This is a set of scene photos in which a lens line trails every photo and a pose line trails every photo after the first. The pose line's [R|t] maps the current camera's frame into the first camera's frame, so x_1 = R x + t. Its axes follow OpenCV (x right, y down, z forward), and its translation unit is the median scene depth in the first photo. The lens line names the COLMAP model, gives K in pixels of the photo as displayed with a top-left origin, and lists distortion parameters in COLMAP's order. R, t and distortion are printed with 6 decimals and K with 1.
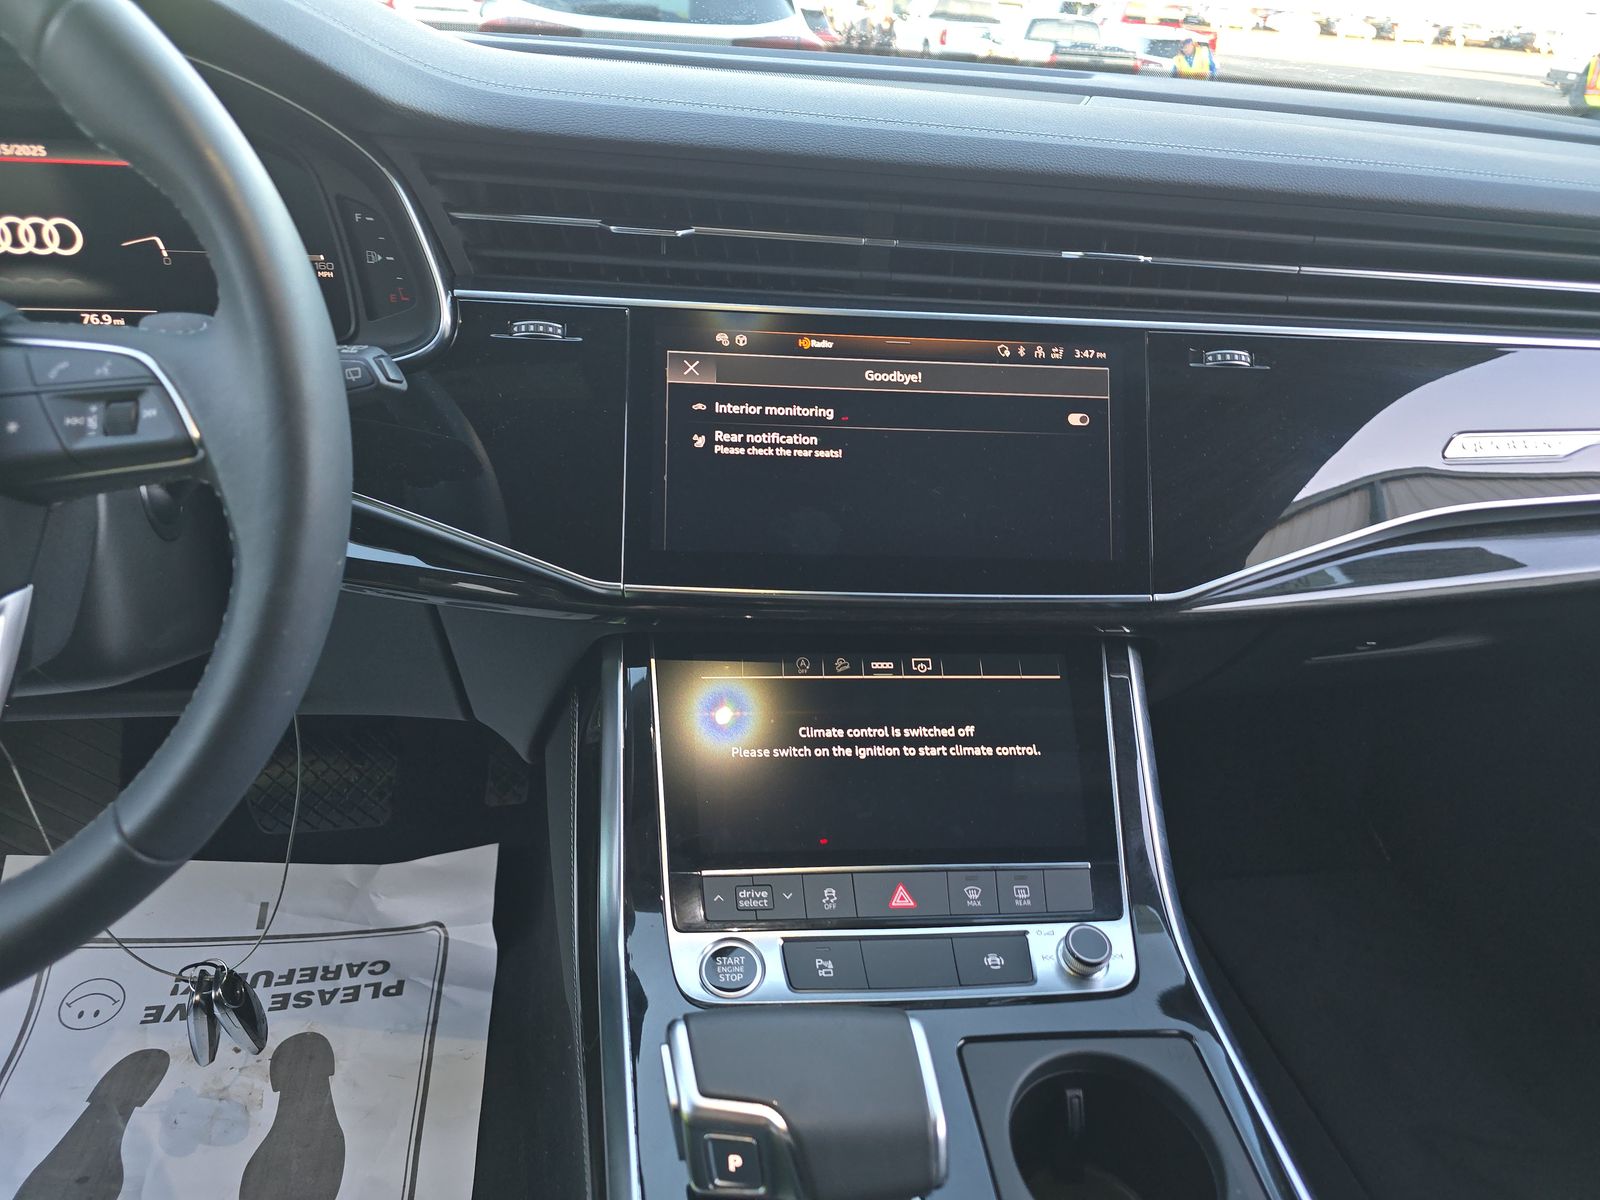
lens RADIAL K [[1046.6, 0, 800.0], [0, 1046.6, 600.0], [0, 0, 1]] dist [0.075914, -0.094169]
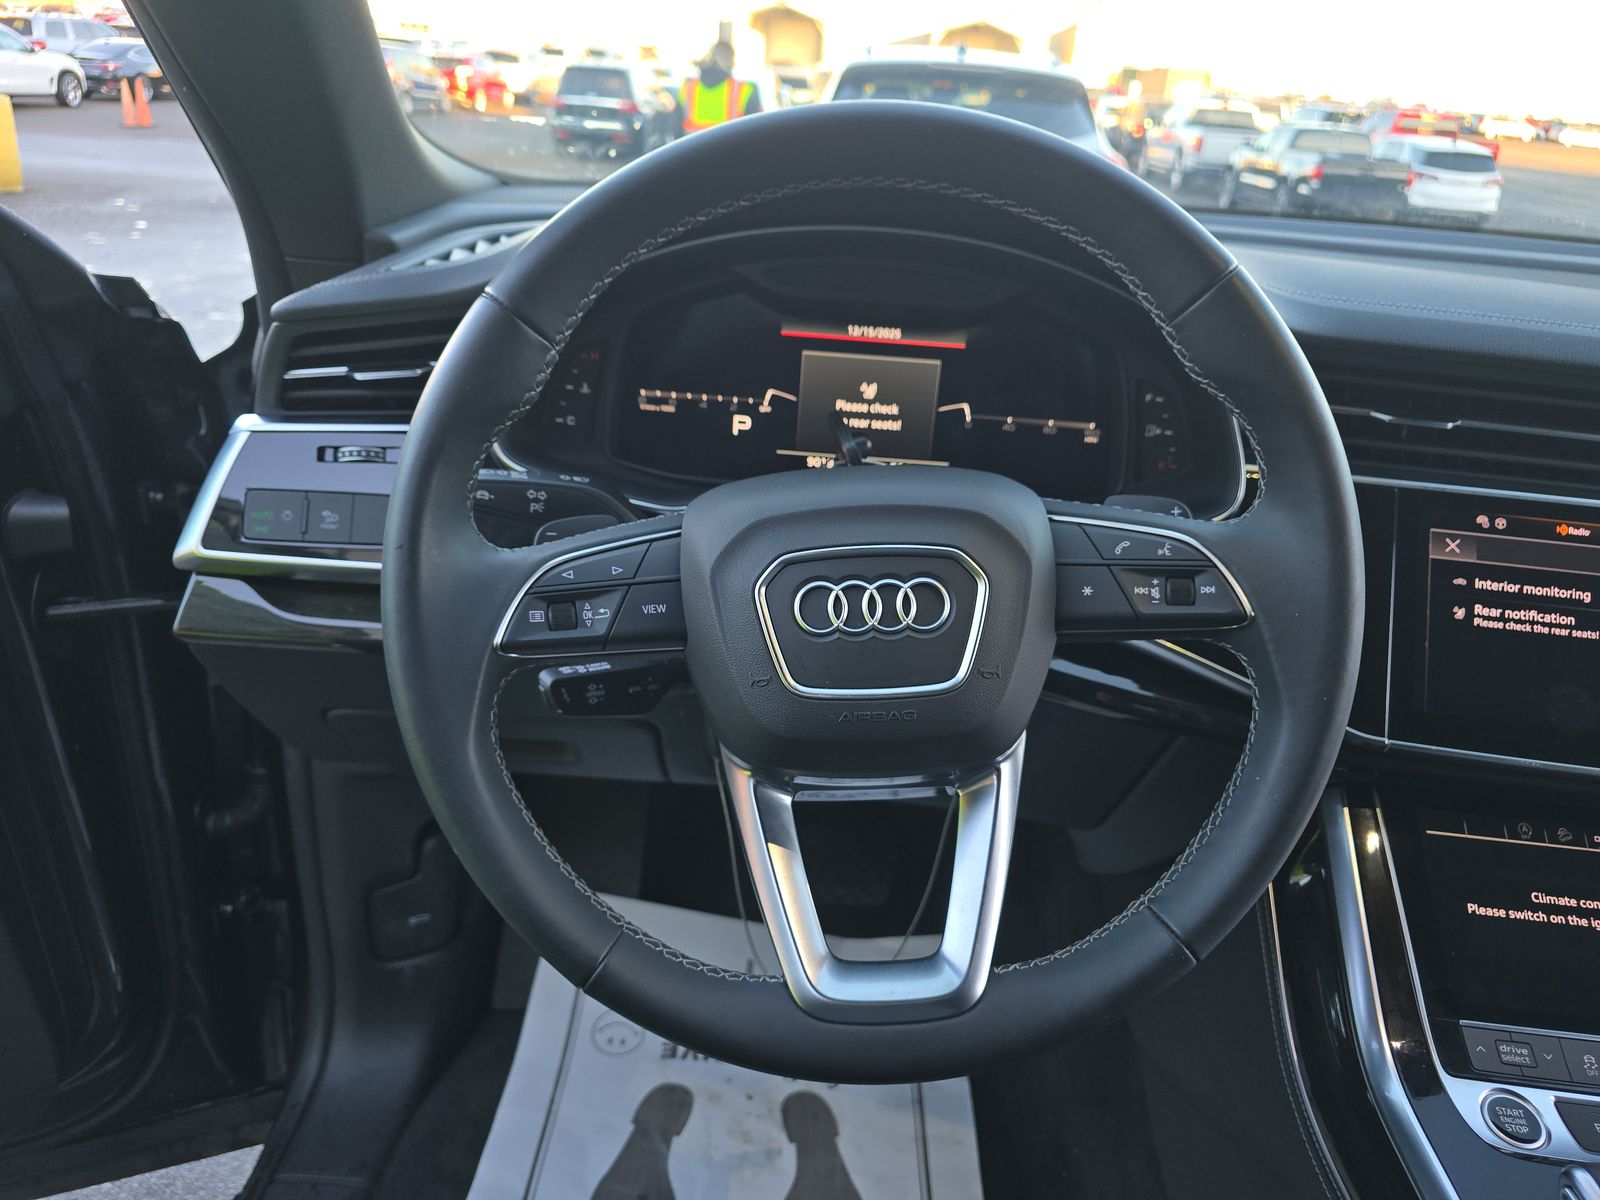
lens RADIAL K [[1074.7, 0, 805.1], [0, 1074.7, 592.3], [0, 0, 1]] dist [-0.039365, 0.005730]
pose [[0.974078, 0.082407, -0.210668, -0.520619], [-0.101519, 0.991485, -0.081558, -0.015361], [0.202153, 0.100831, 0.974150, -0.198421]]
